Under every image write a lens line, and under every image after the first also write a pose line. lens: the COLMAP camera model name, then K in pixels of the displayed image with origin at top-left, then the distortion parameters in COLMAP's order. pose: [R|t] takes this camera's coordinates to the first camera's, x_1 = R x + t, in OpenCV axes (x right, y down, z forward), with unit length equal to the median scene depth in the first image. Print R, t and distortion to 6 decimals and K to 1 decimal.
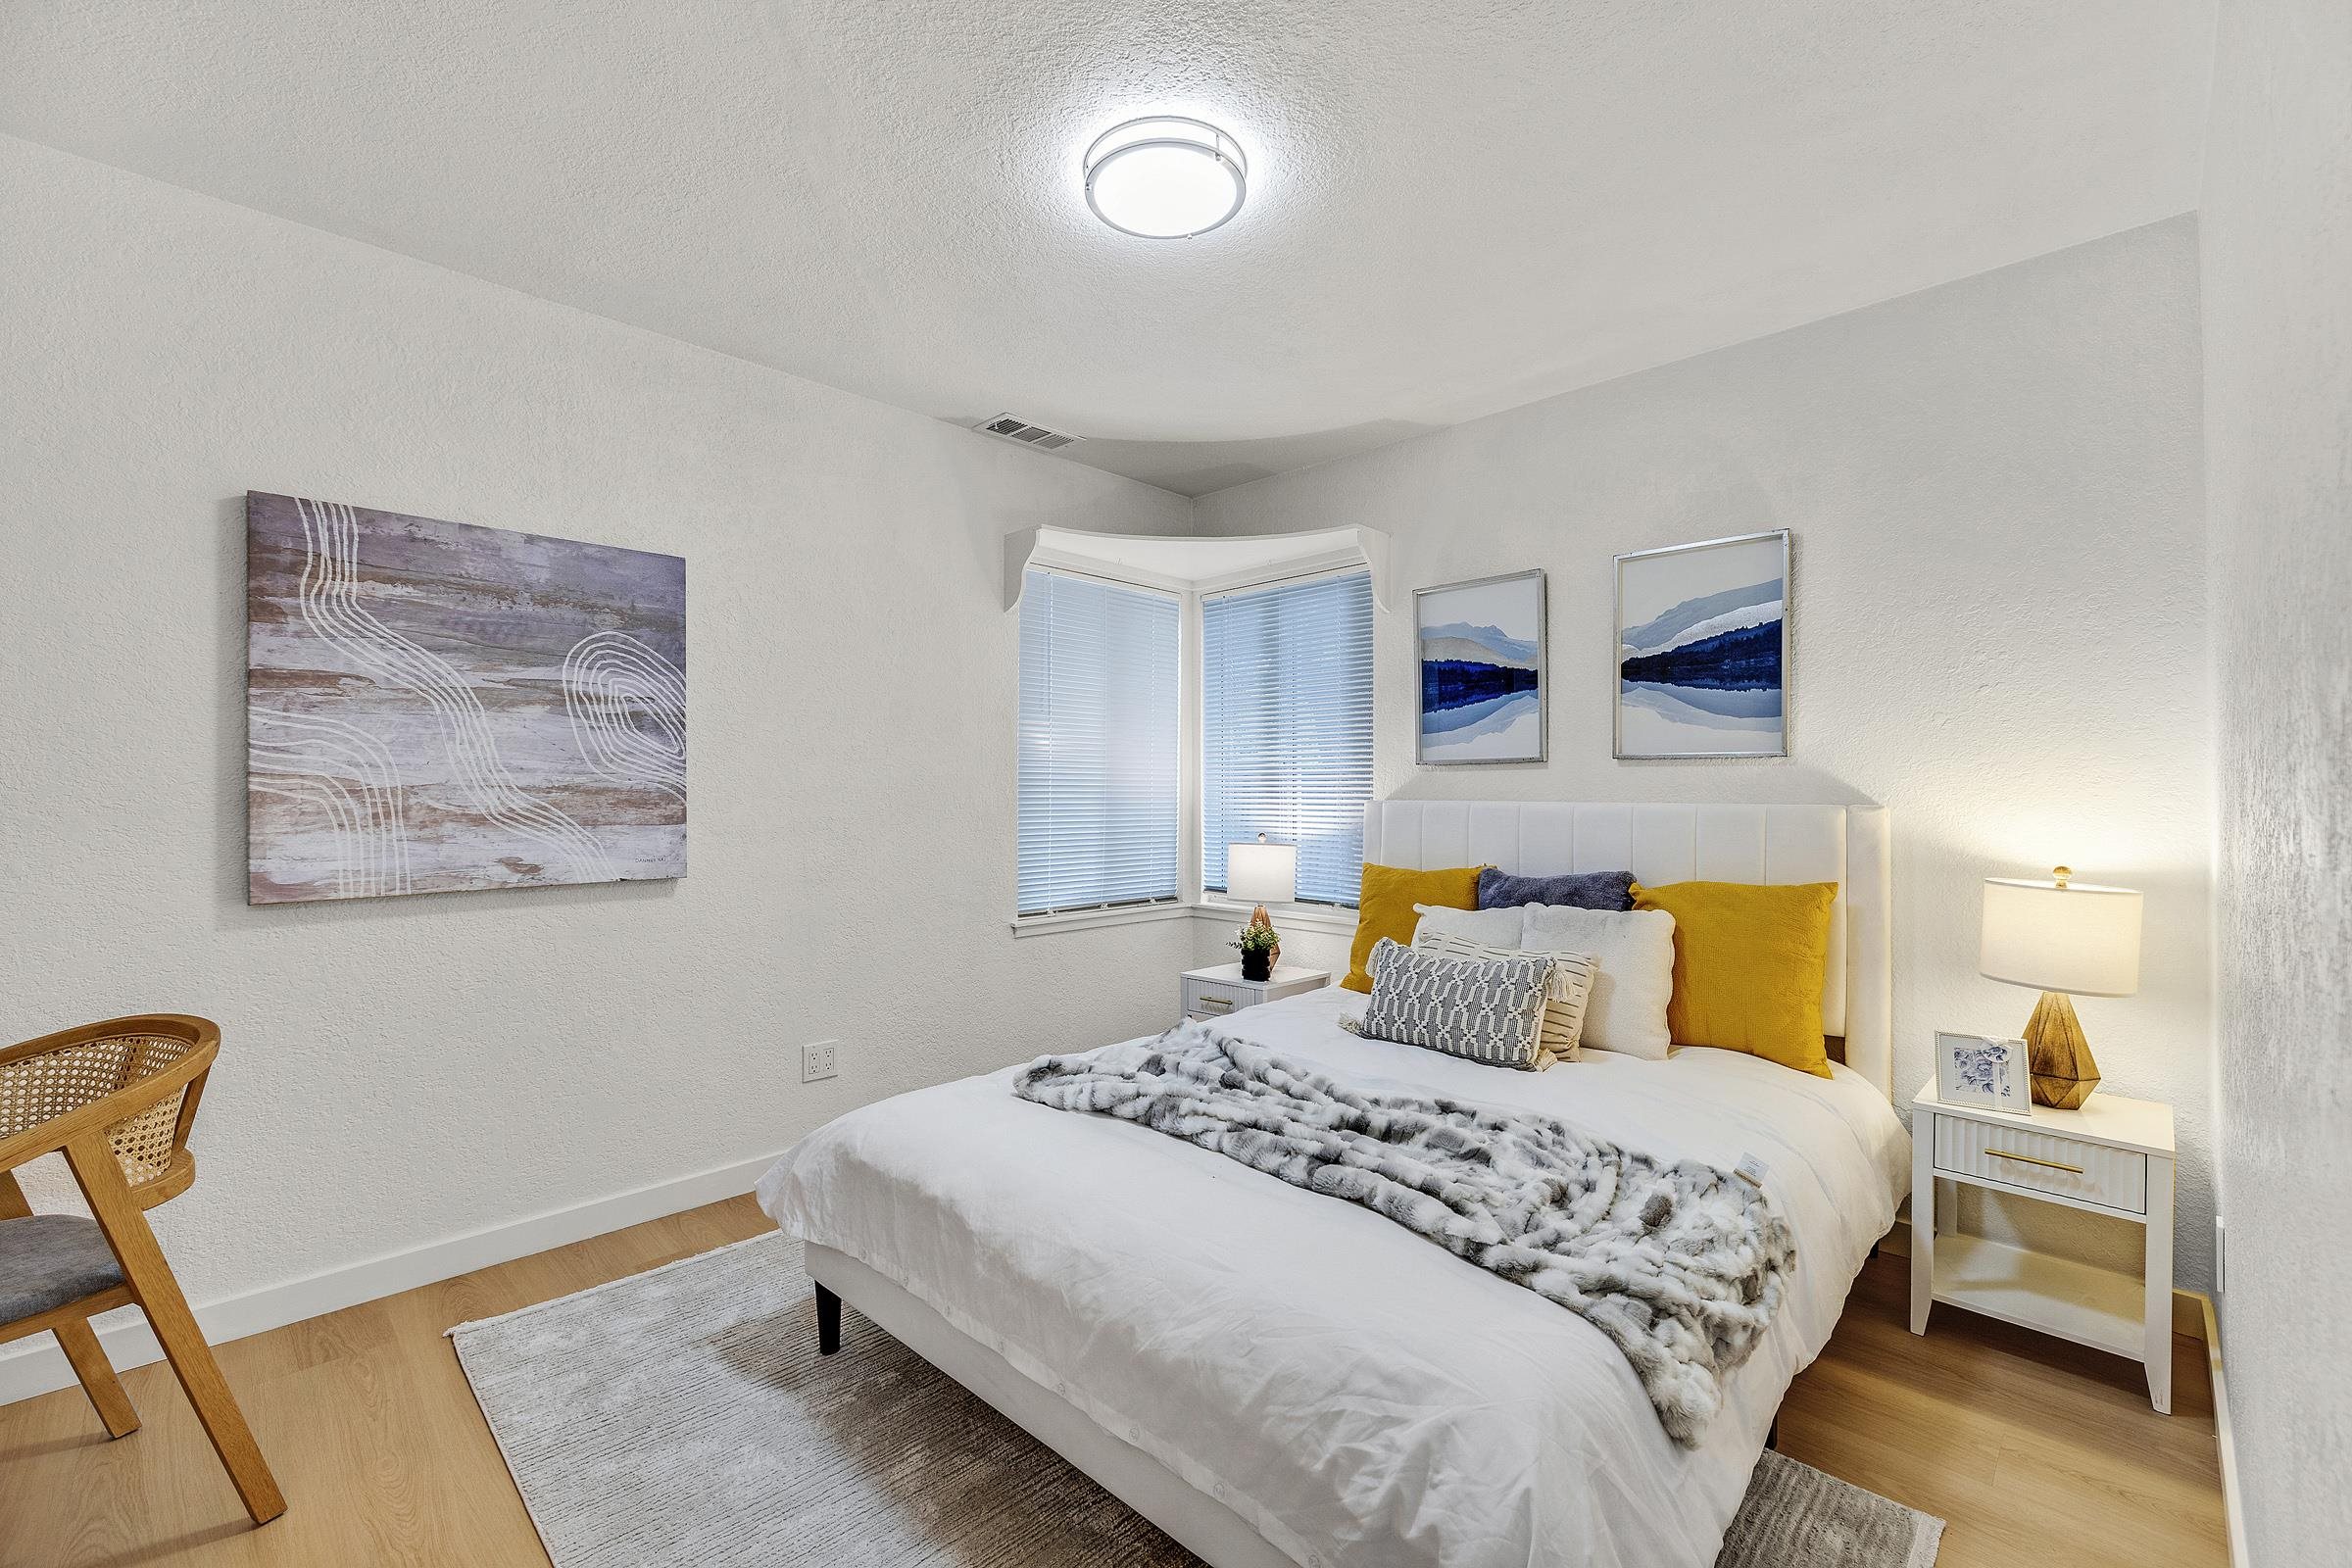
lens RADIAL K [[980.7, 0, 1181.2], [0, 980.7, 782.4], [0, 0, 1]] dist [-0.001085, -0.000103]
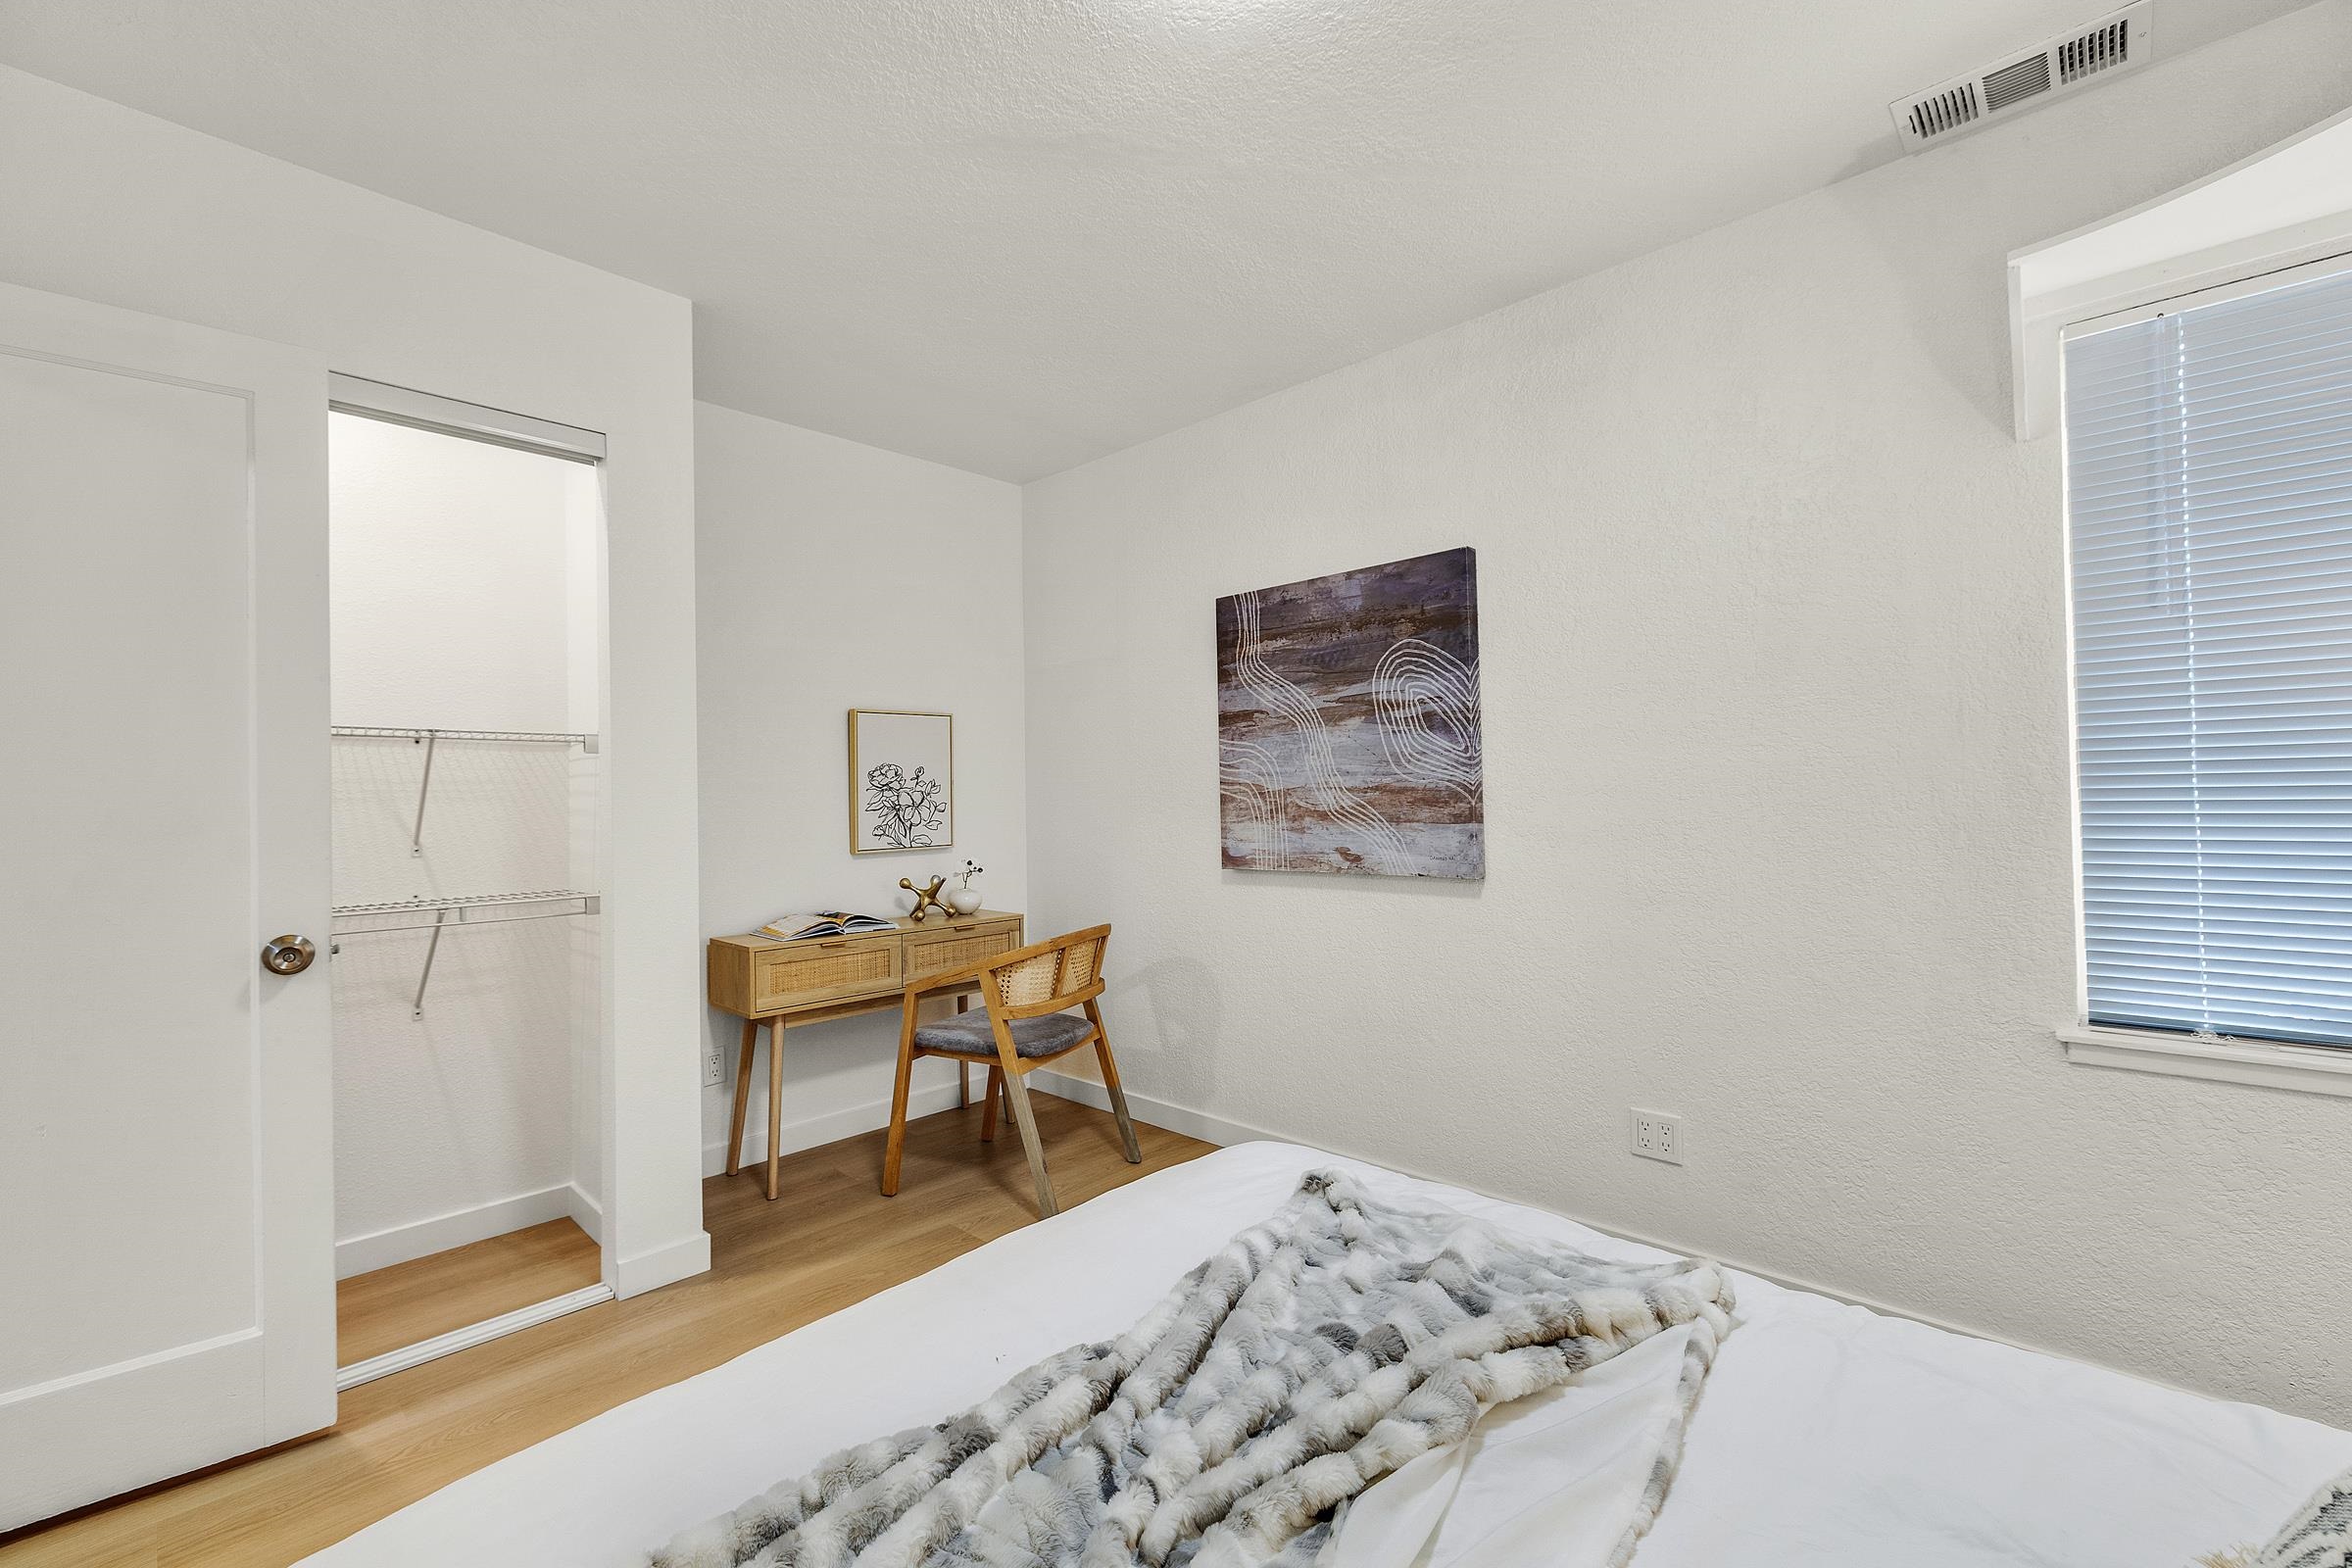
lens RADIAL K [[980.7, 0, 1177.3], [0, 980.7, 797.4], [0, 0, 1]] dist [-0.001085, -0.000103]
pose [[0.015671, -0.008203, -0.999844, 0.494303], [0.019563, 0.999777, -0.007895, 0.020957], [0.999686, -0.019436, 0.015828, 0.768601]]
